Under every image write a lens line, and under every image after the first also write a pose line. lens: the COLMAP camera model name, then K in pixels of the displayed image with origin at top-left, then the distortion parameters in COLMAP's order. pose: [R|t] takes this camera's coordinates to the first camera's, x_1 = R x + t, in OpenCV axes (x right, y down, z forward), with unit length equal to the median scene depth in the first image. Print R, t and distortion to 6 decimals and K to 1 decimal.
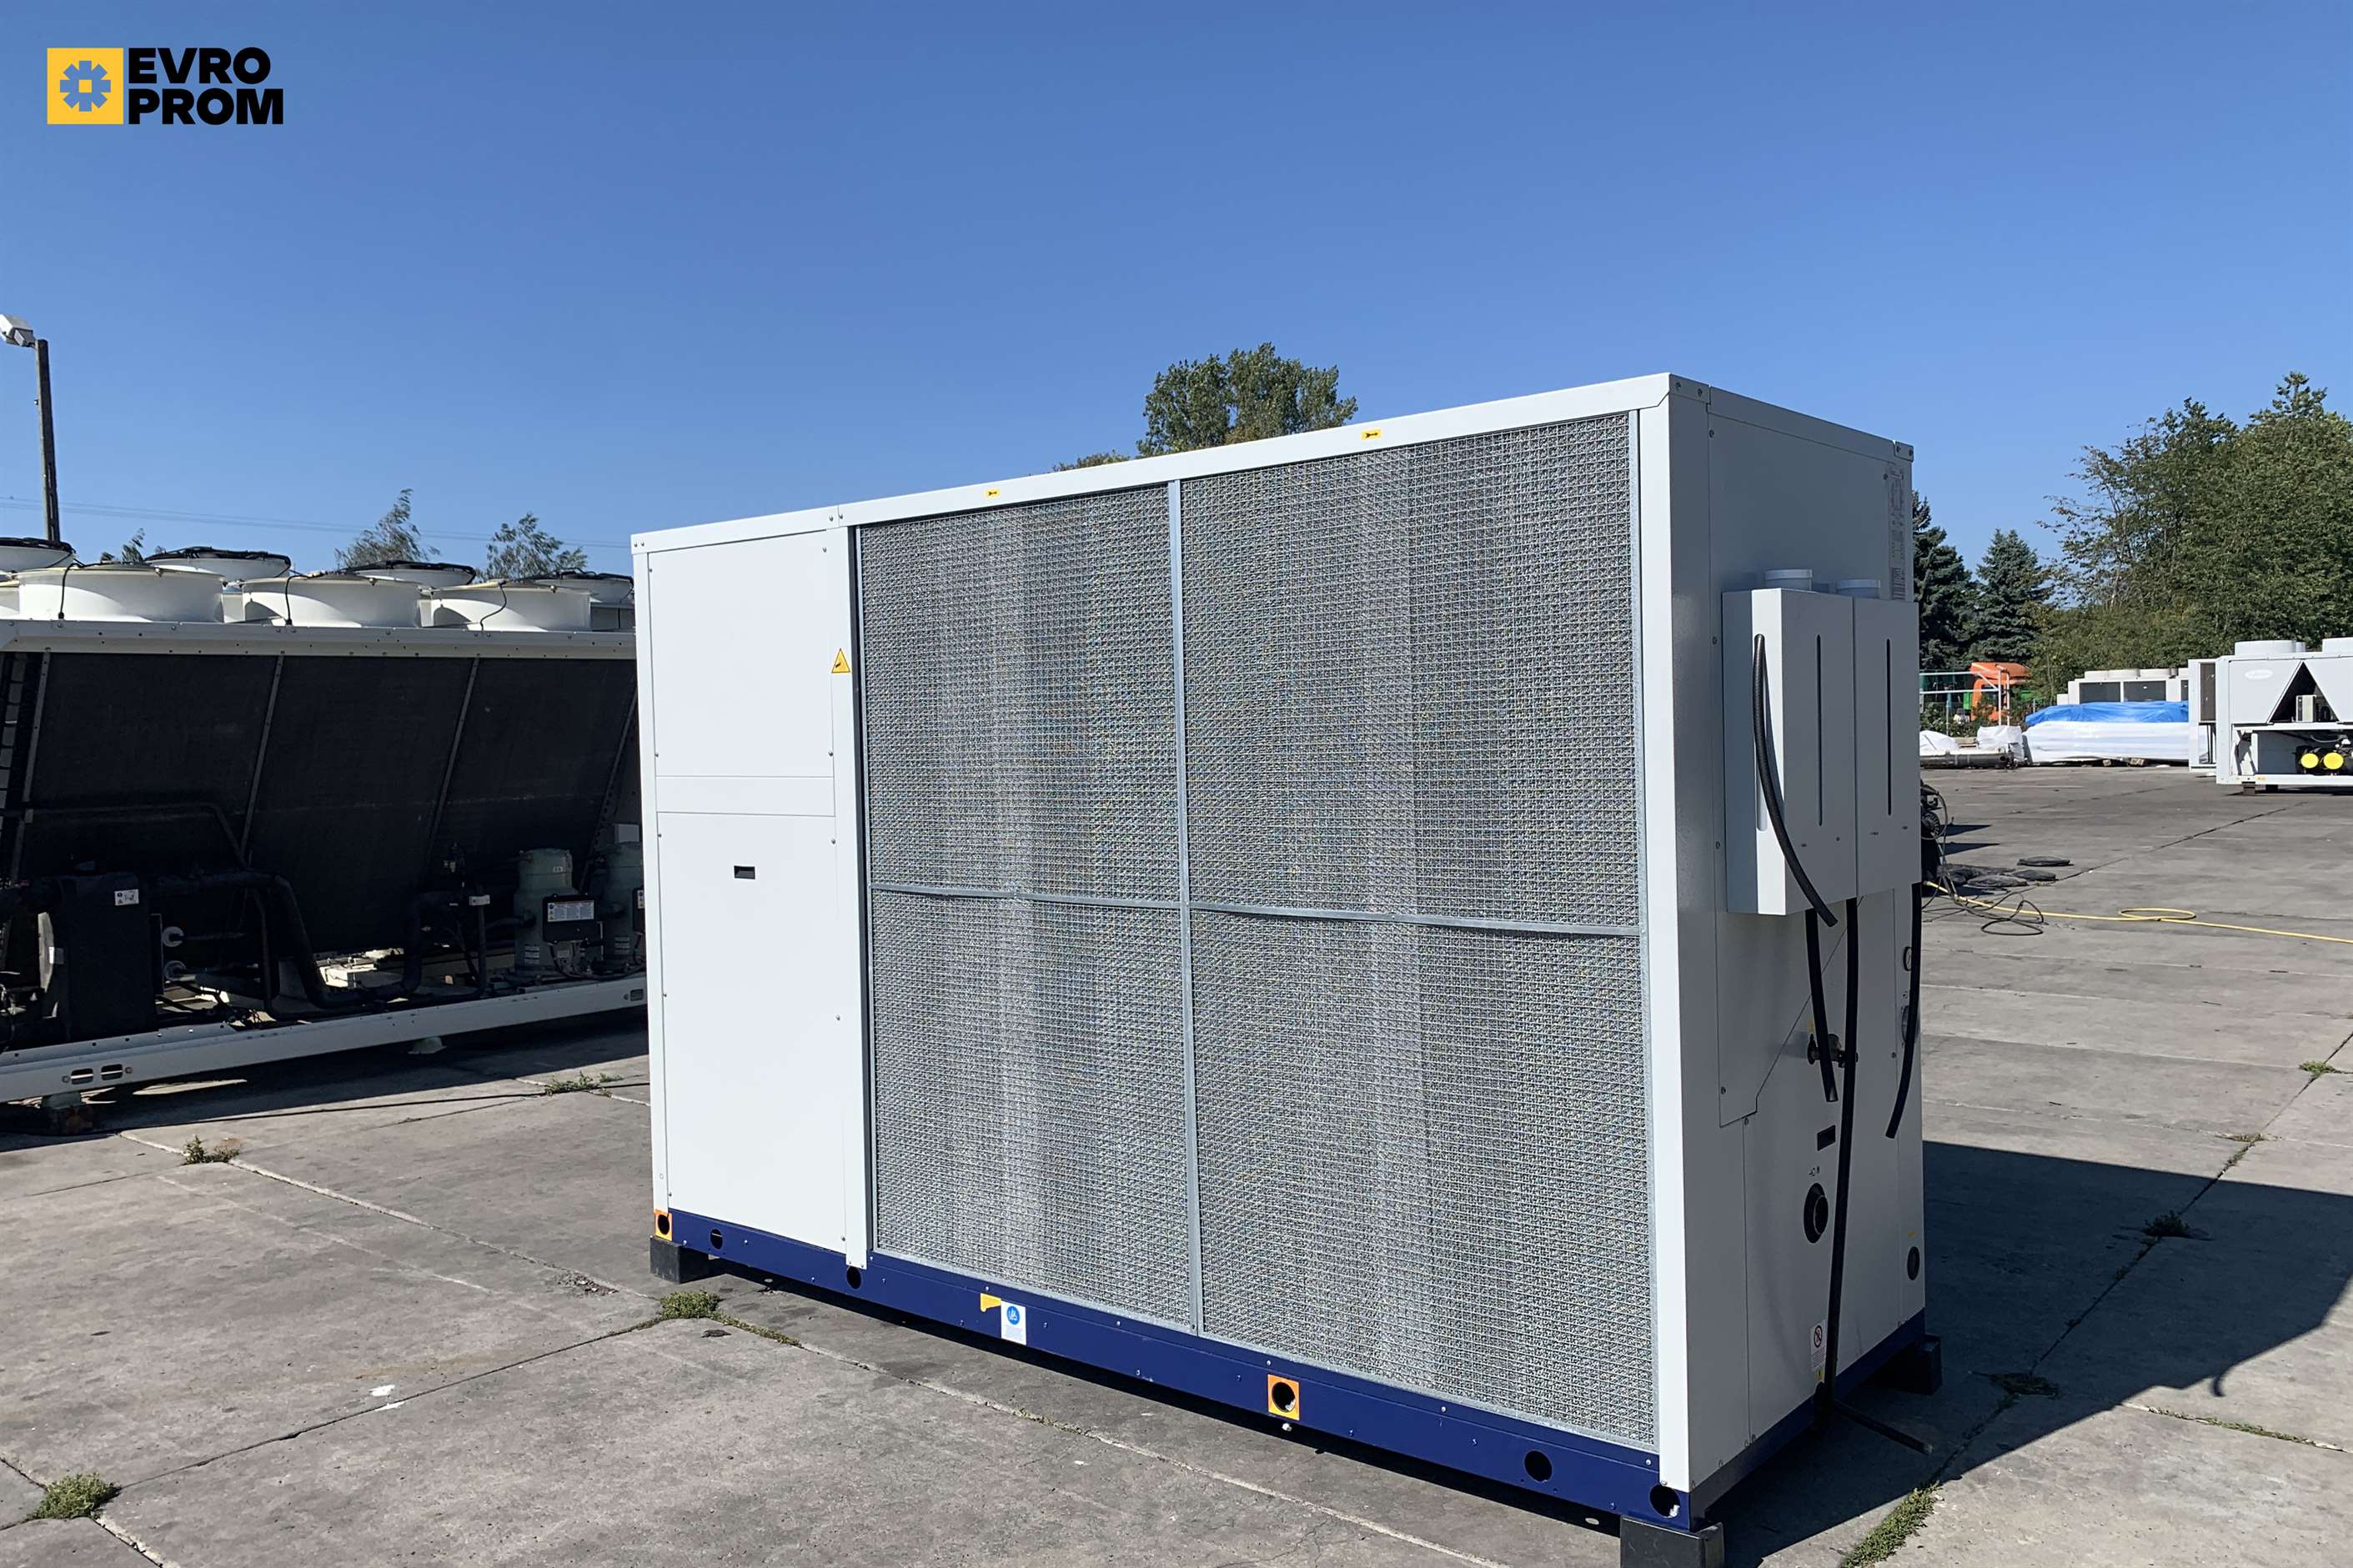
lens RADIAL K [[1777.3, 0, 1147.9], [0, 1777.3, 809.4], [0, 0, 1]] dist [0.053104, -0.002313]
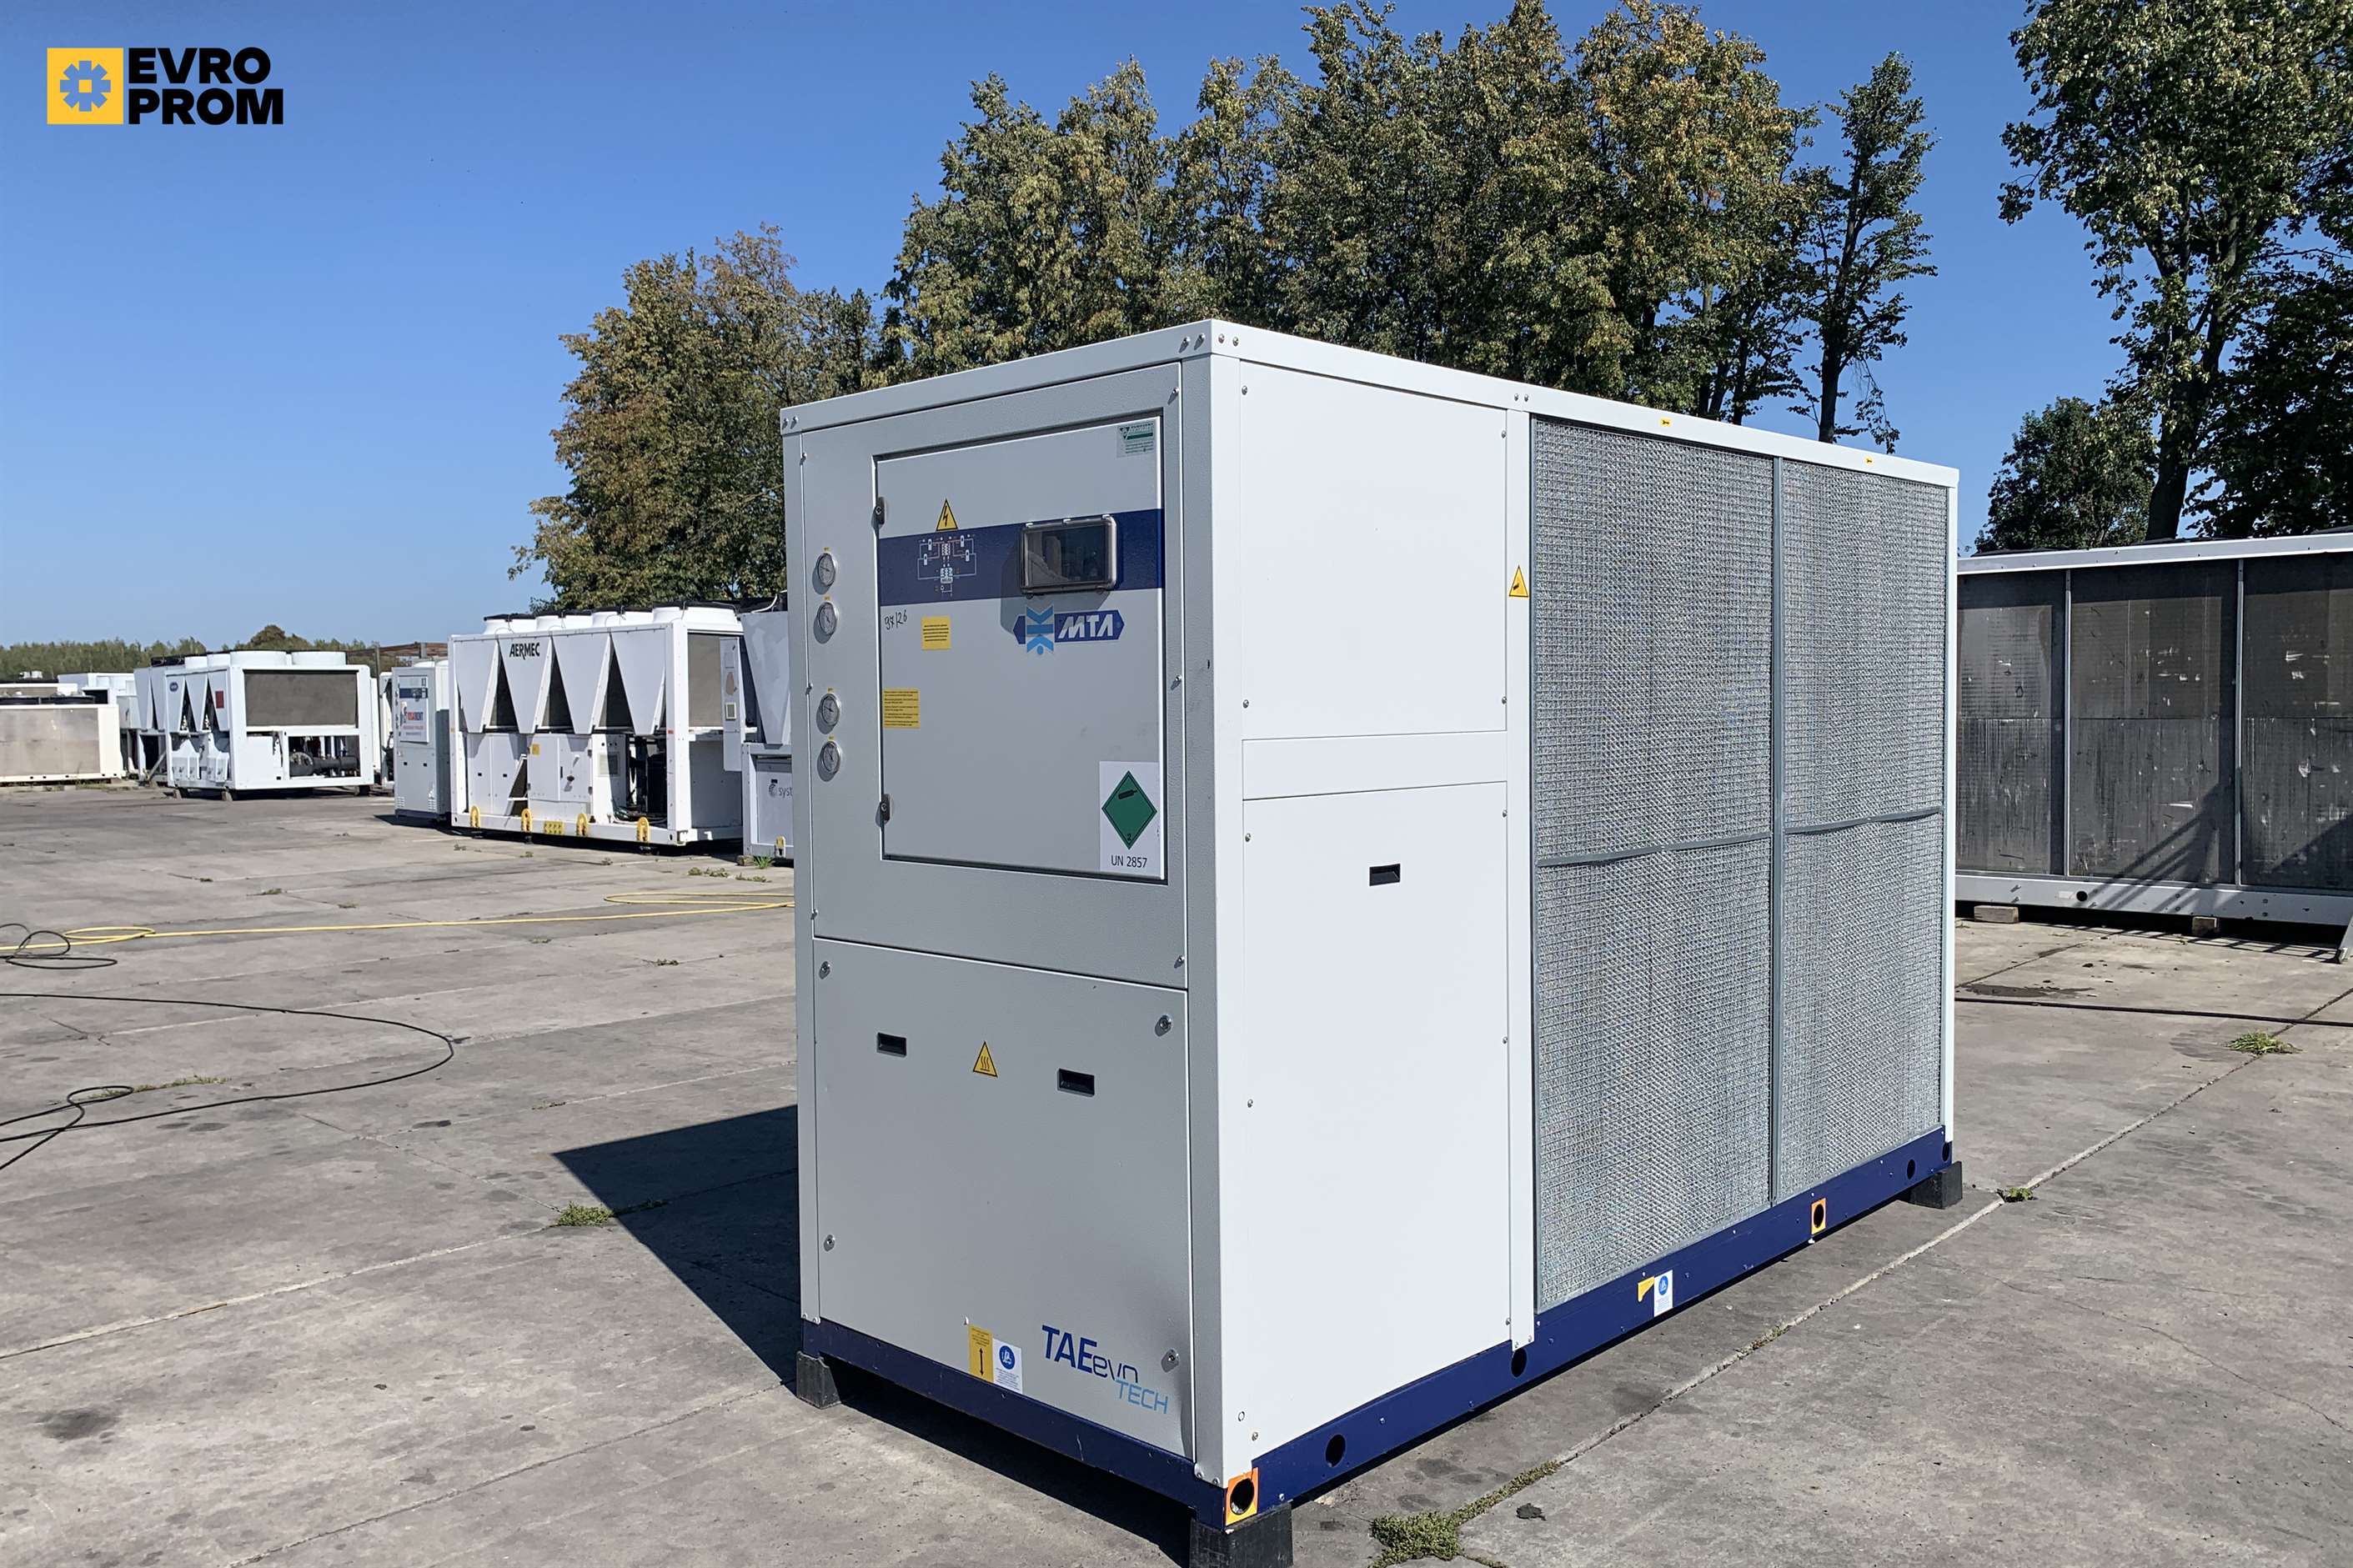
lens RADIAL K [[1819.6, 0, 1176.5], [0, 1819.6, 784.0], [0, 0, 1]] dist [0.037744, -0.004714]
pose [[0.053752, -0.028342, 0.998152, -1.047502], [0.056329, 0.998091, 0.025307, -0.024599], [-0.996964, 0.054864, 0.055246, 1.172528]]
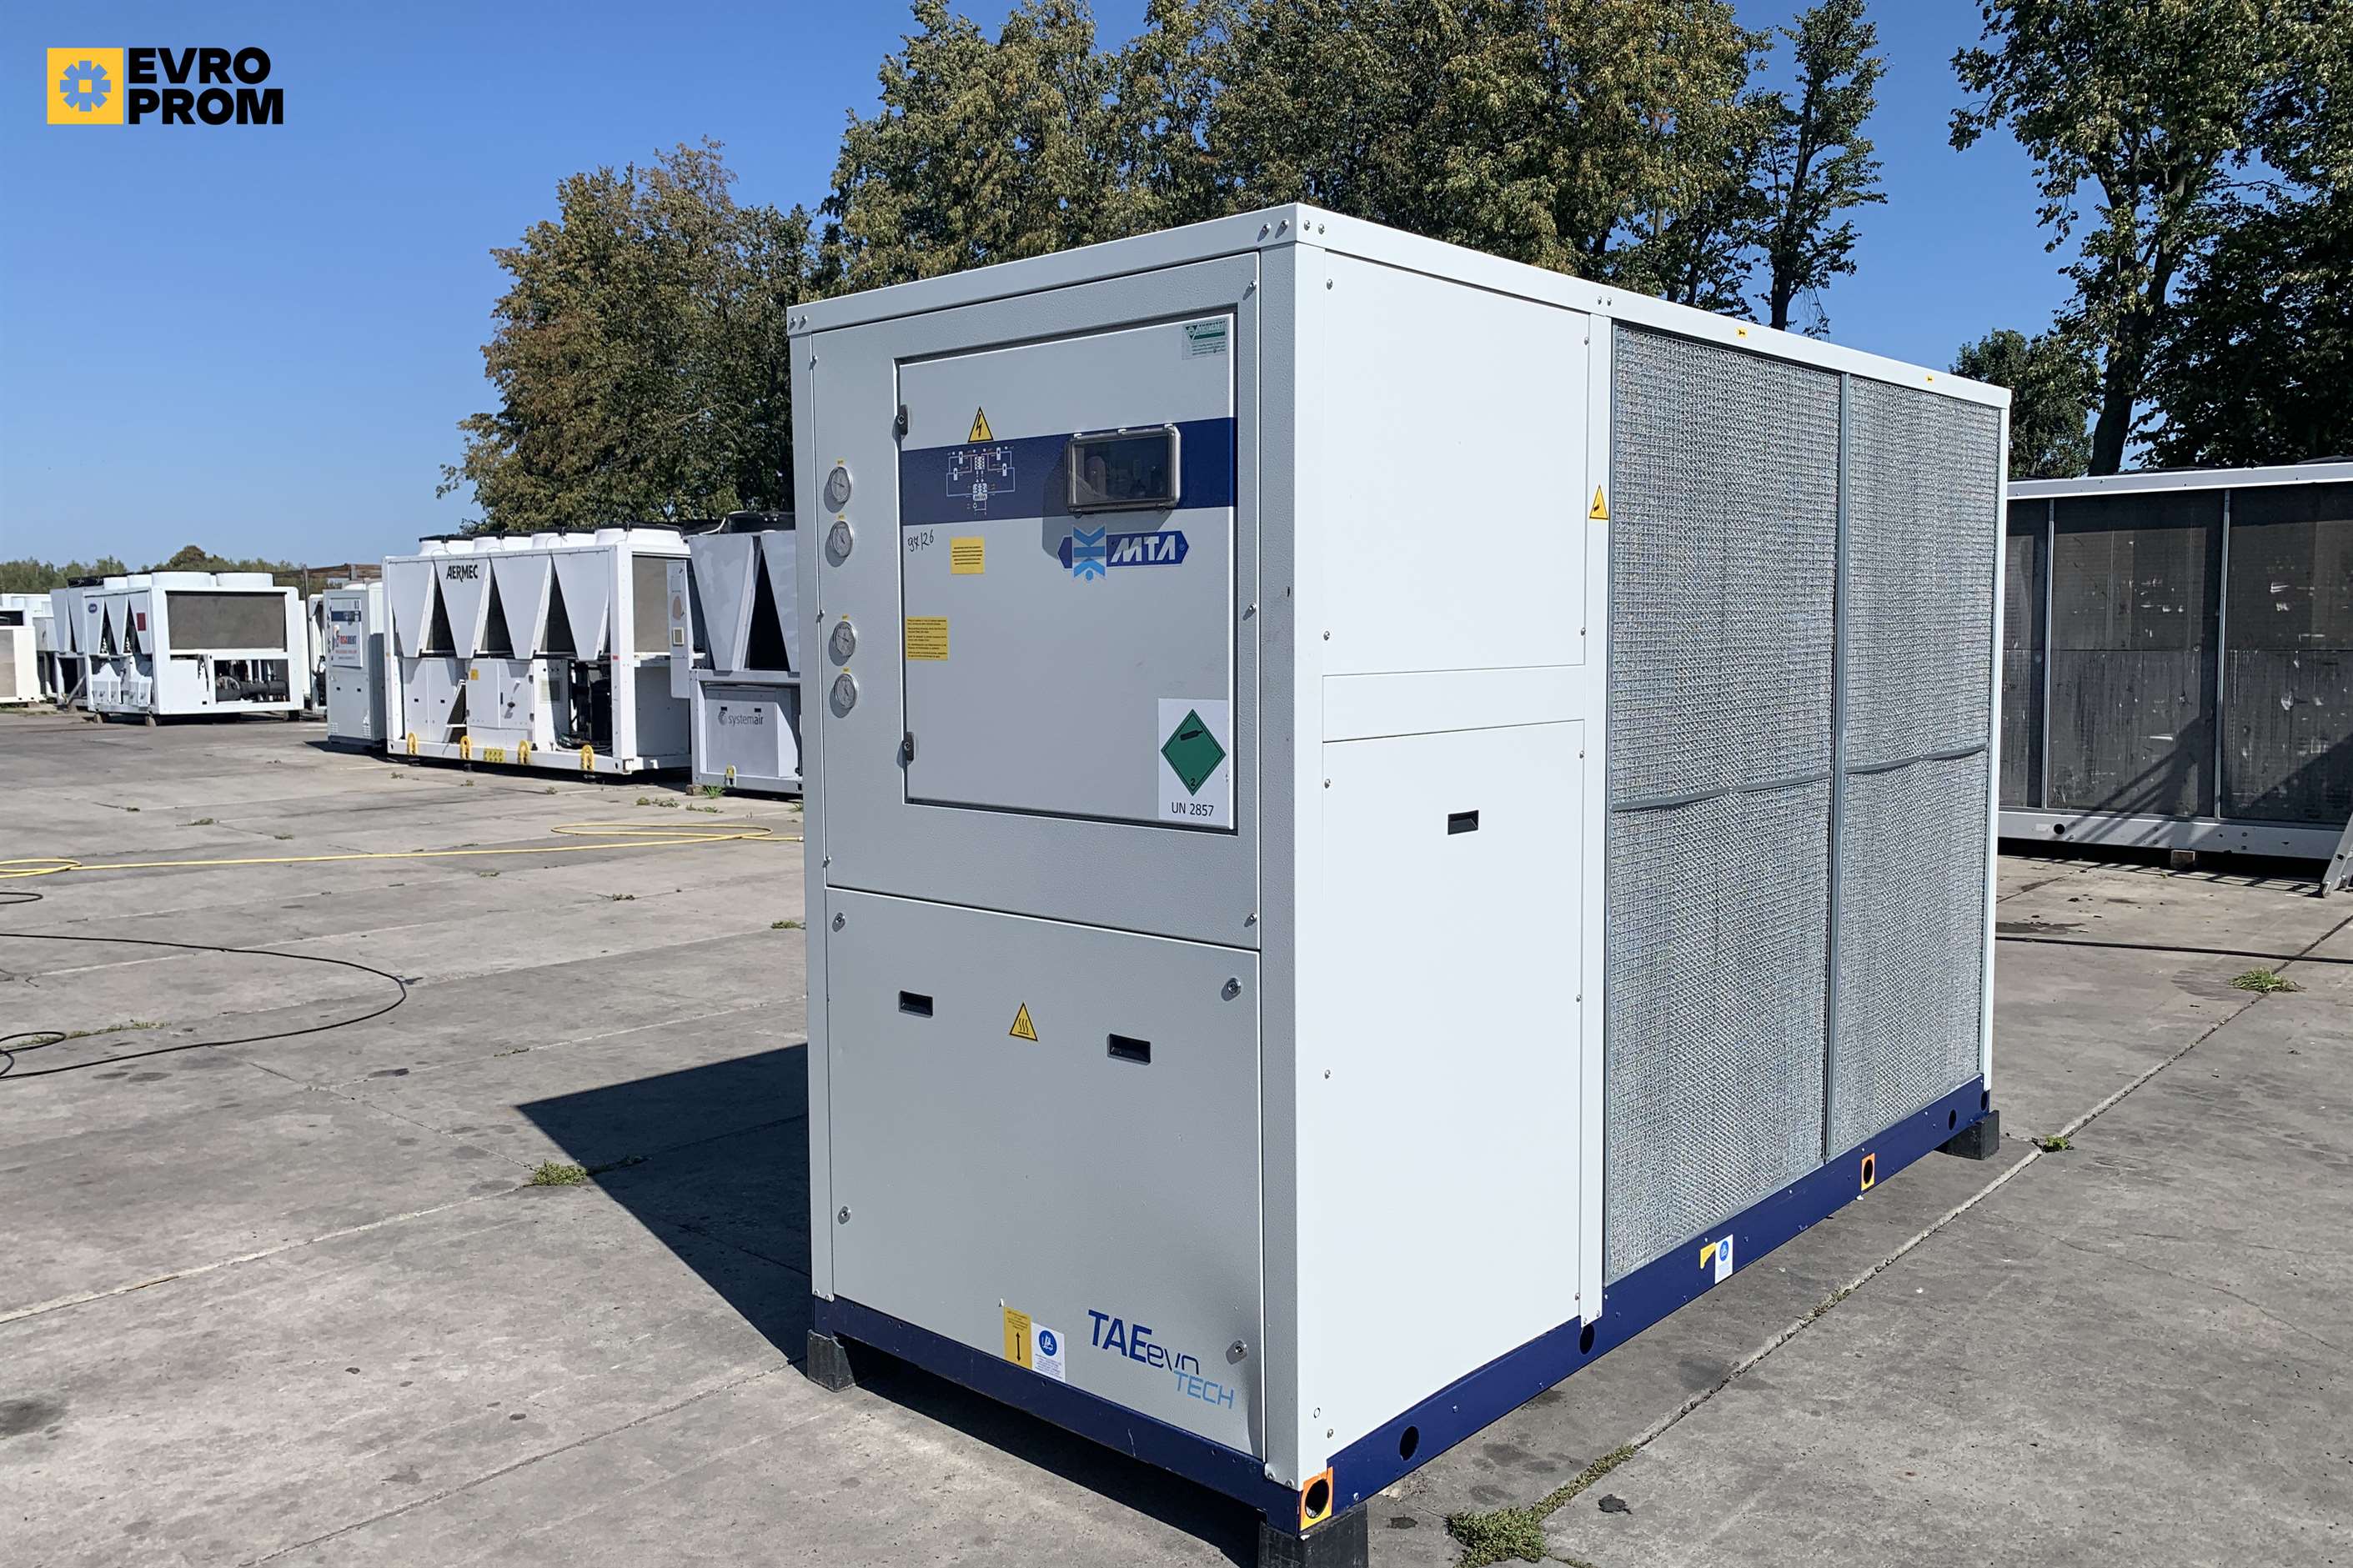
lens RADIAL K [[1815.8, 0, 1175.2], [0, 1815.8, 772.6], [0, 0, 1]] dist [0.037213, -0.008717]
pose [[0.020247, -0.062280, 0.997853, -0.978712], [0.052680, 0.996738, 0.061142, -0.030219], [-0.998406, 0.051329, 0.023462, 1.224771]]
